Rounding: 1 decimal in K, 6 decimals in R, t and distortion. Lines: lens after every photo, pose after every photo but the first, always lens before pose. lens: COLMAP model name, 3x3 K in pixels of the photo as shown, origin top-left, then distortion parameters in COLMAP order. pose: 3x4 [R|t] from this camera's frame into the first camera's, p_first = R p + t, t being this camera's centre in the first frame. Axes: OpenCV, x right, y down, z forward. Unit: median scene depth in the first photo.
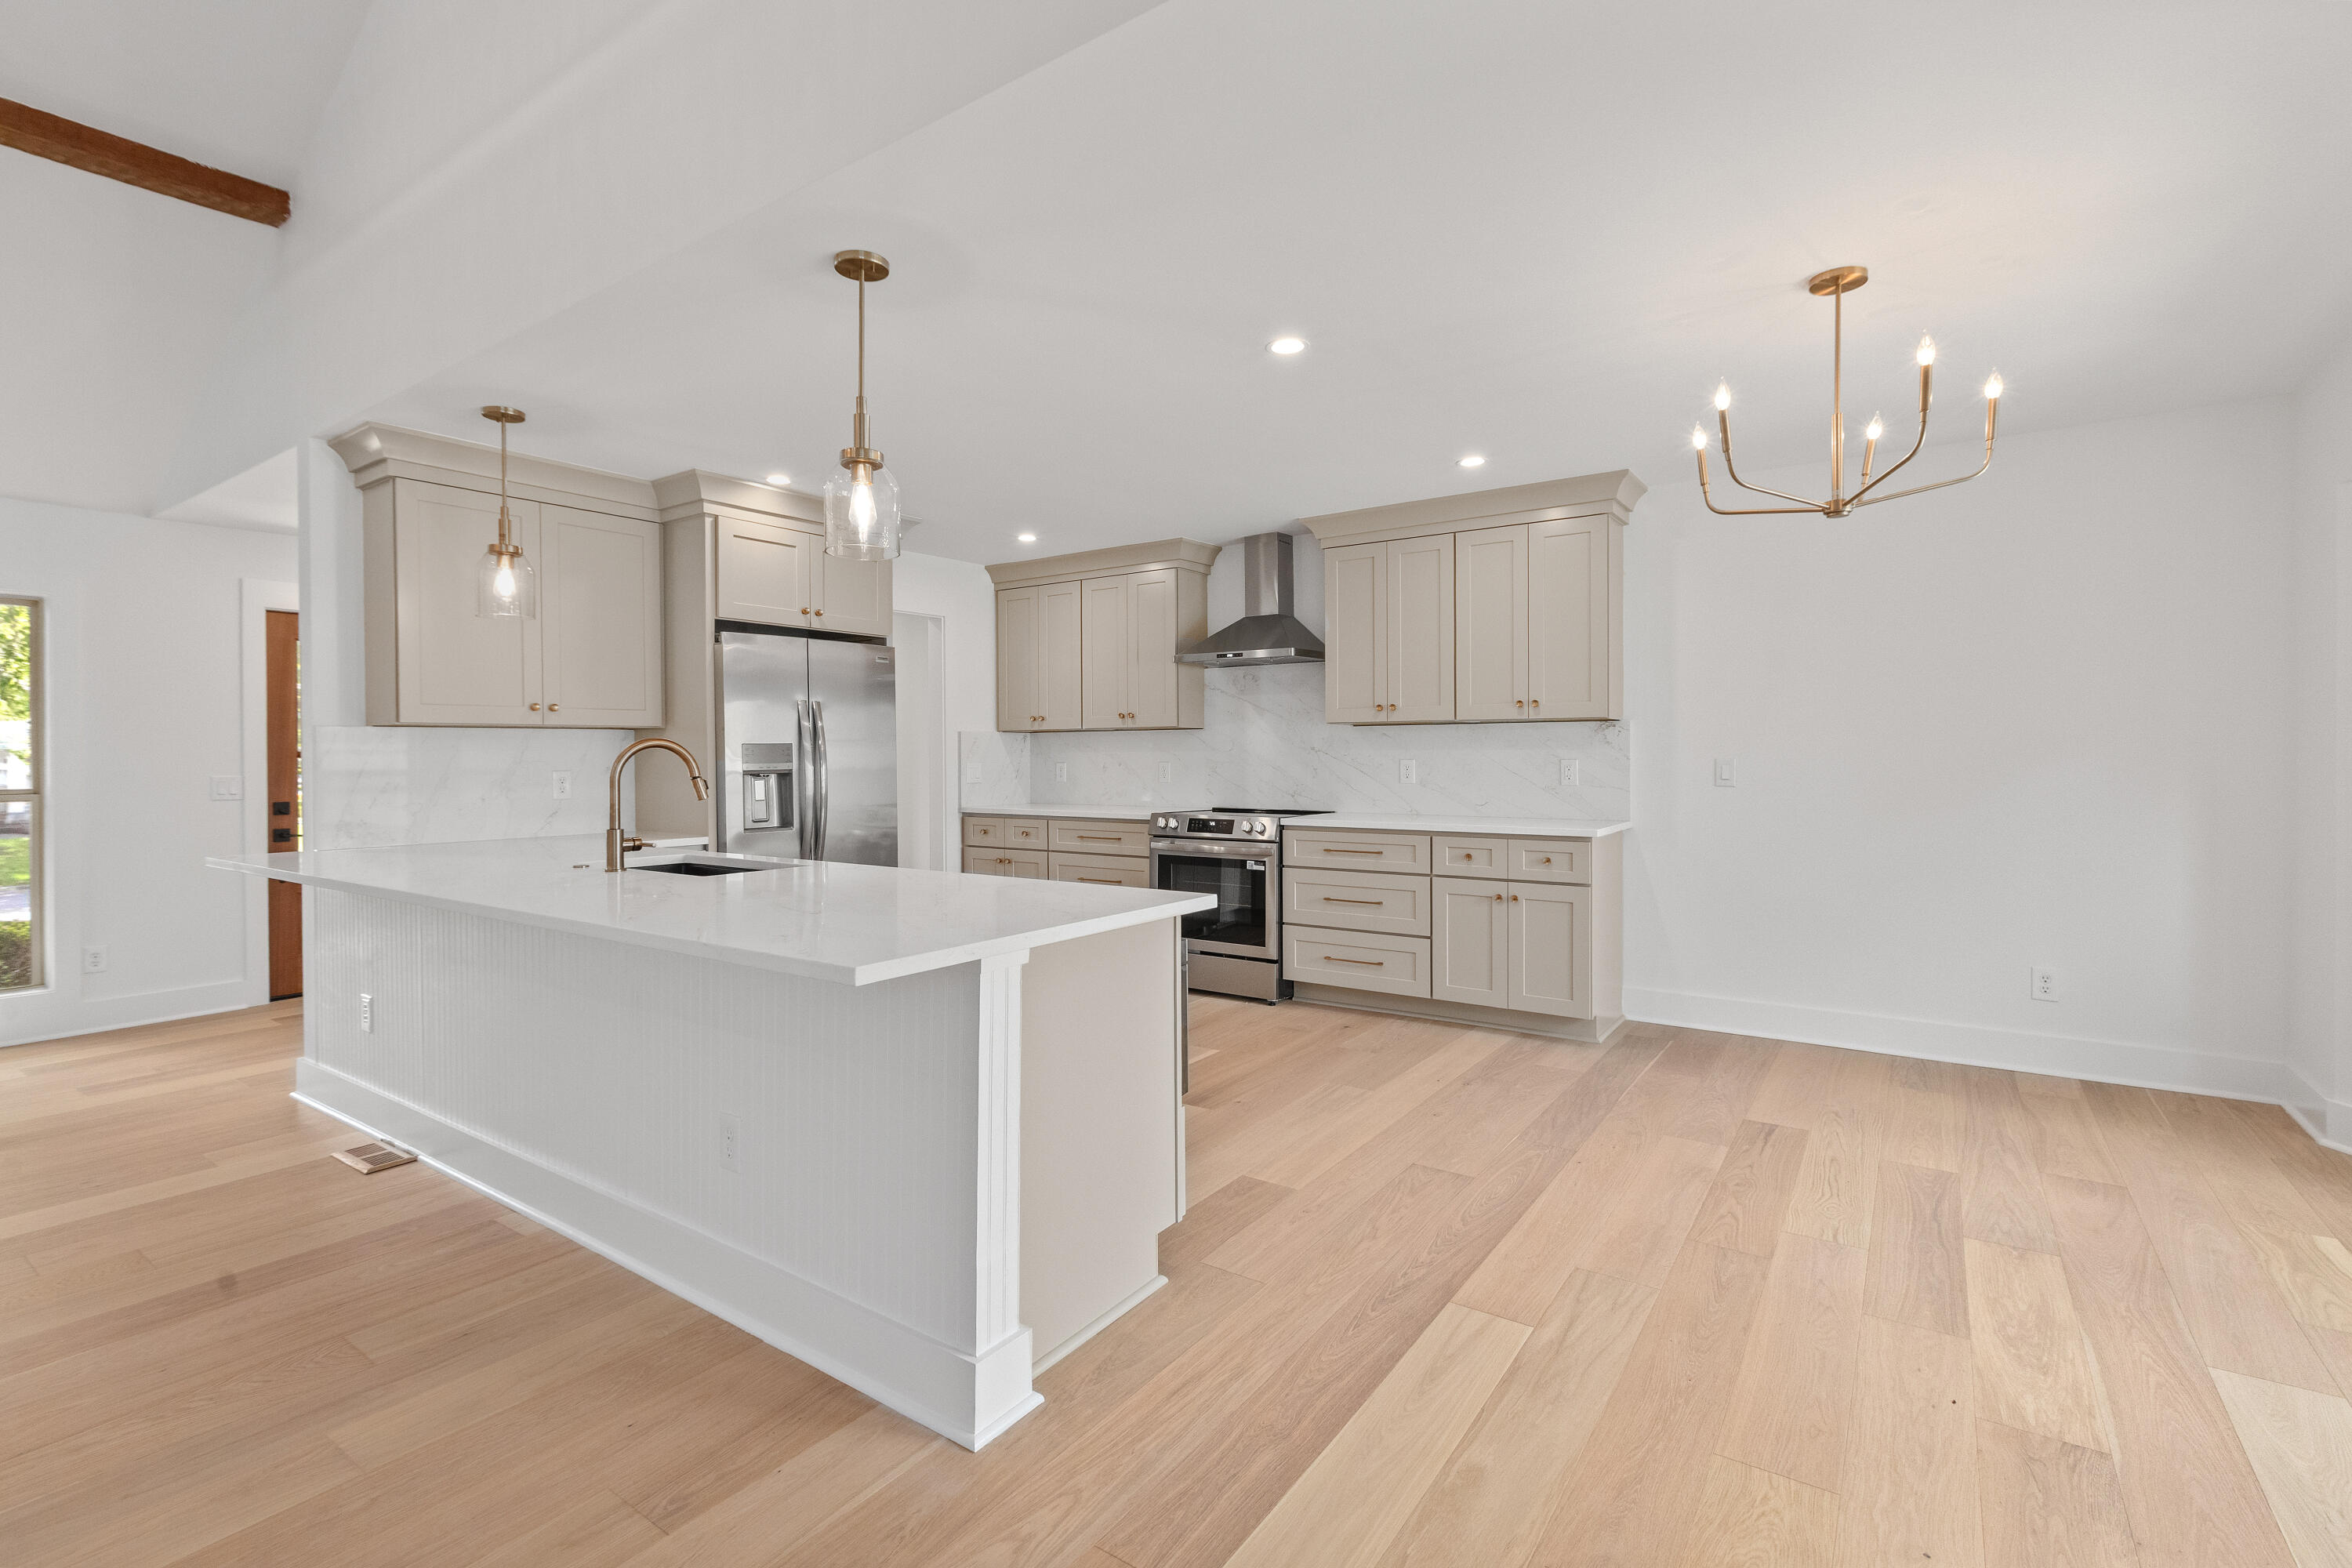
lens RADIAL K [[1070.8, 0, 1168.5], [0, 1070.8, 765.0], [0, 0, 1]] dist [-0.001061, 0.000272]
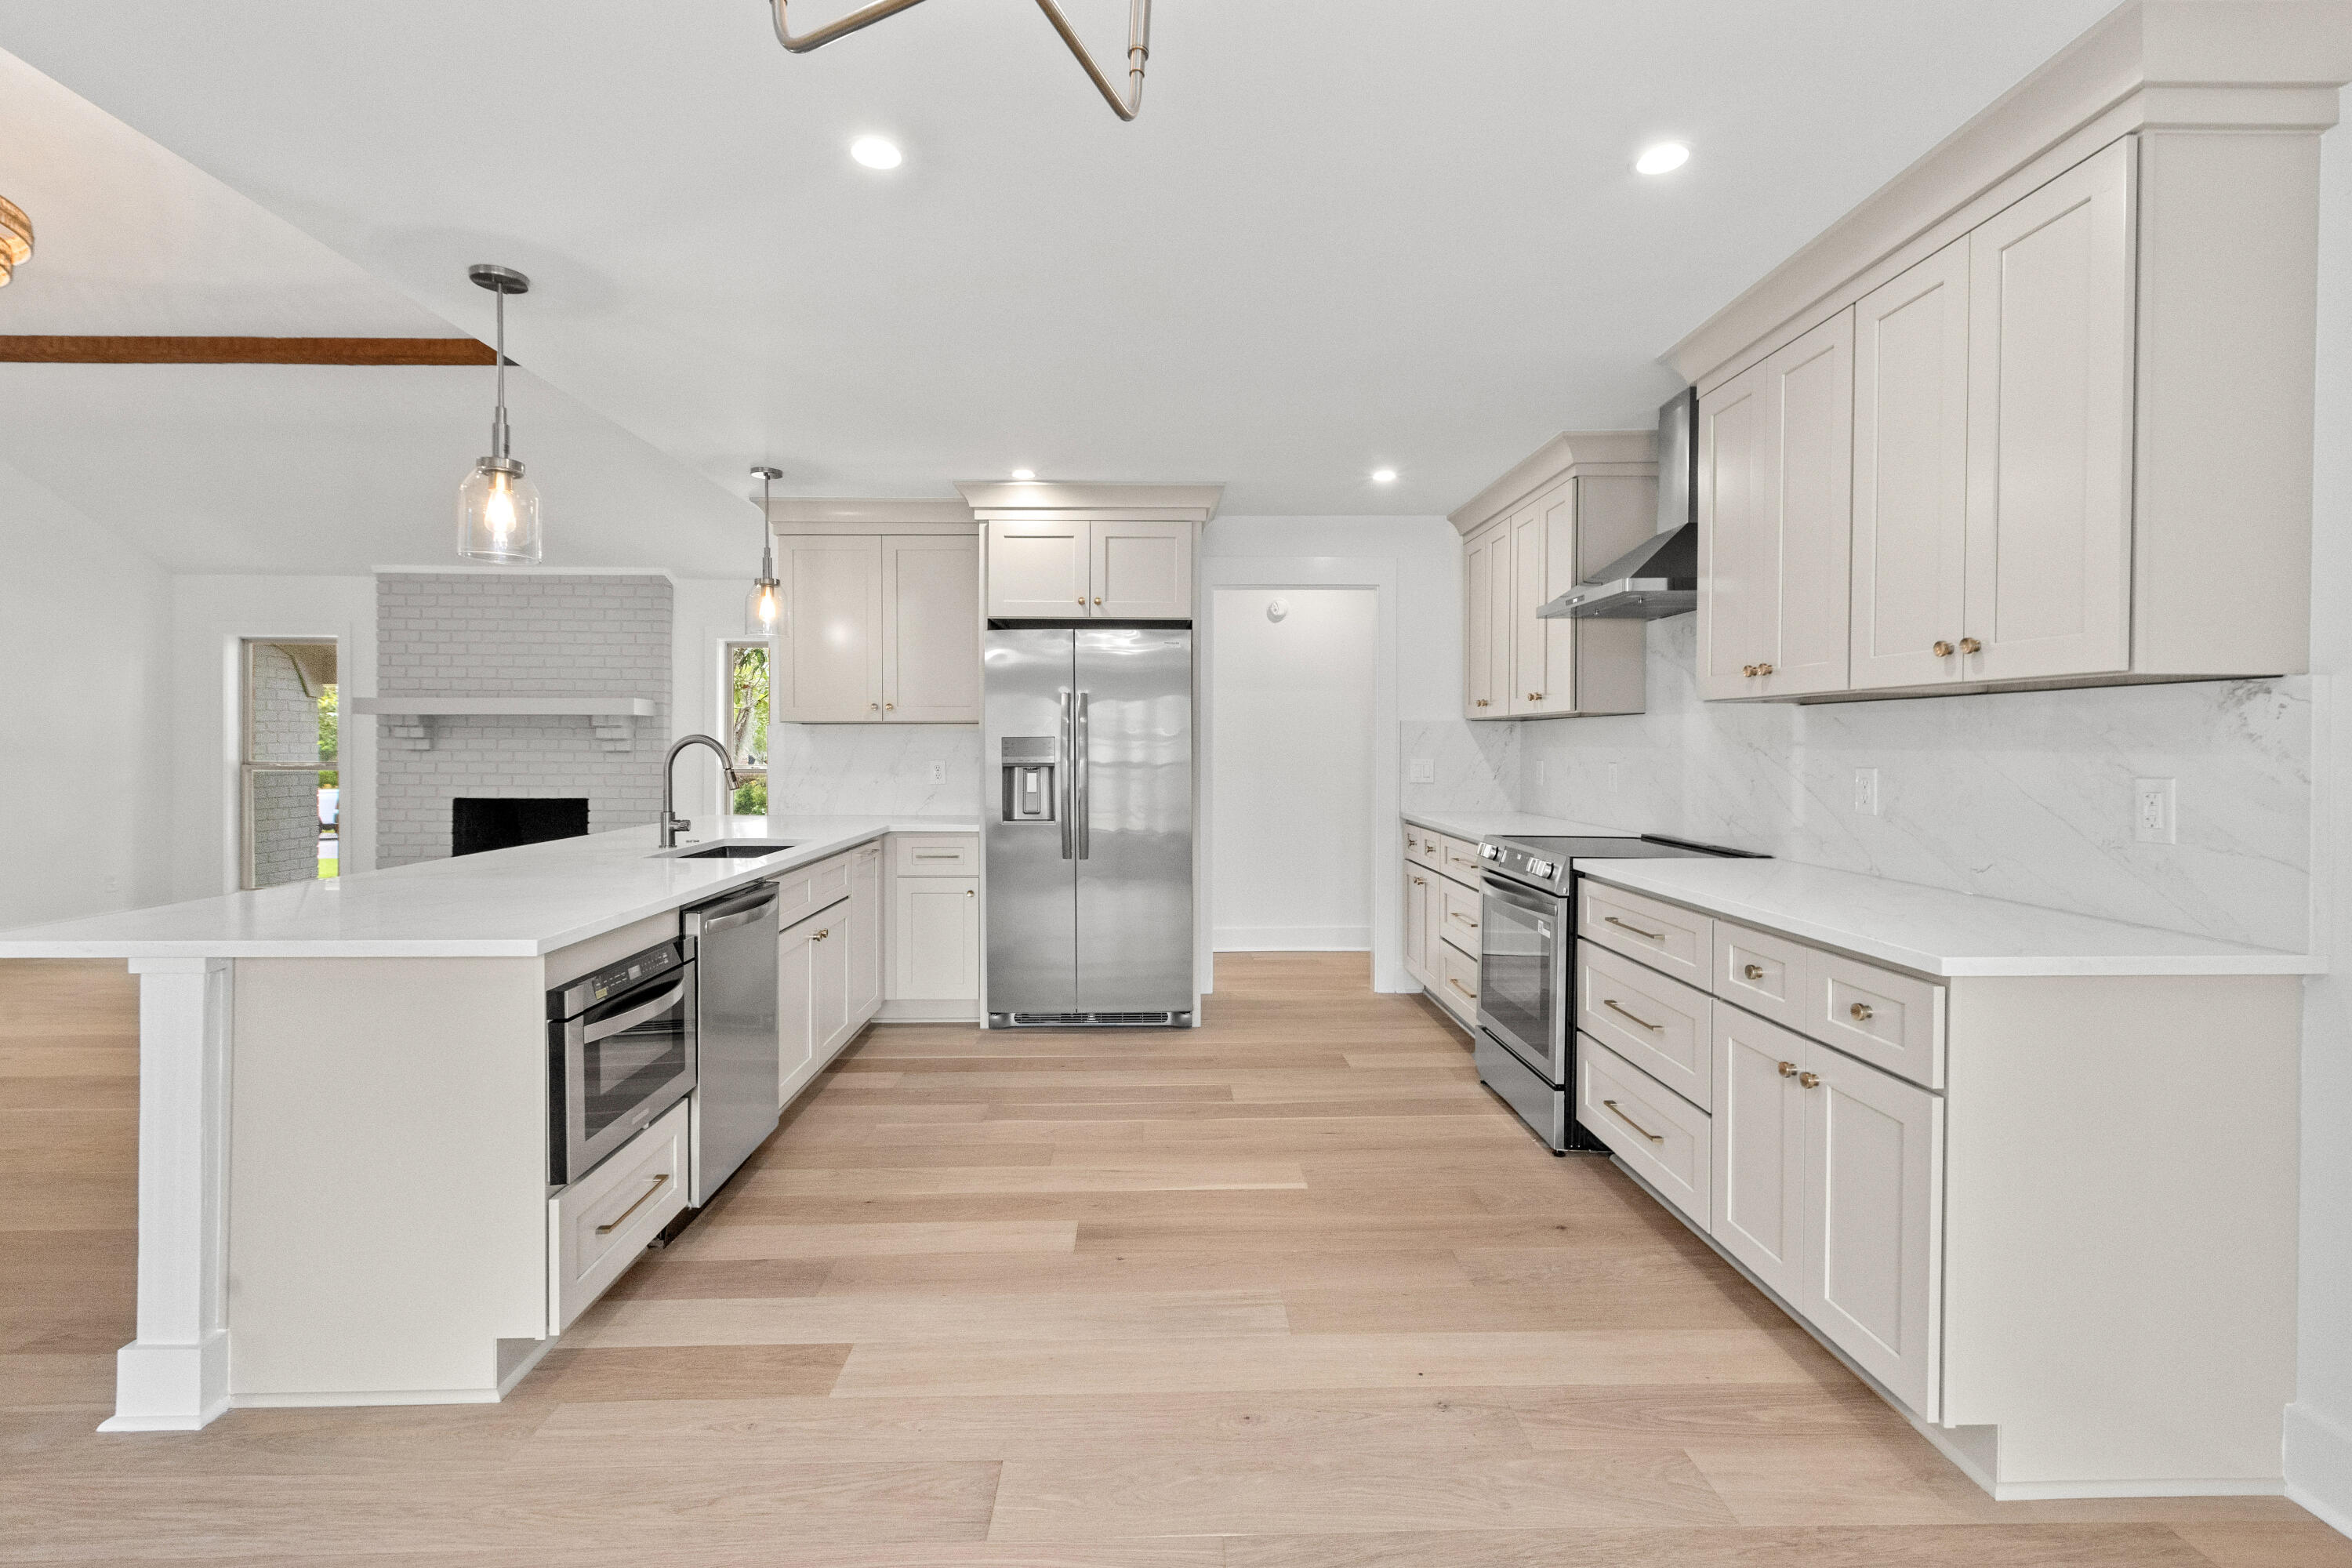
lens RADIAL K [[1072.8, 0, 1167.8], [0, 1072.8, 755.3], [0, 0, 1]] dist [0.001862, -0.000330]
pose [[0.592987, 0.015158, -0.805069, 0.536981], [-0.012317, 0.999877, 0.009753, -0.014798], [0.805118, 0.004133, 0.593101, 0.517740]]
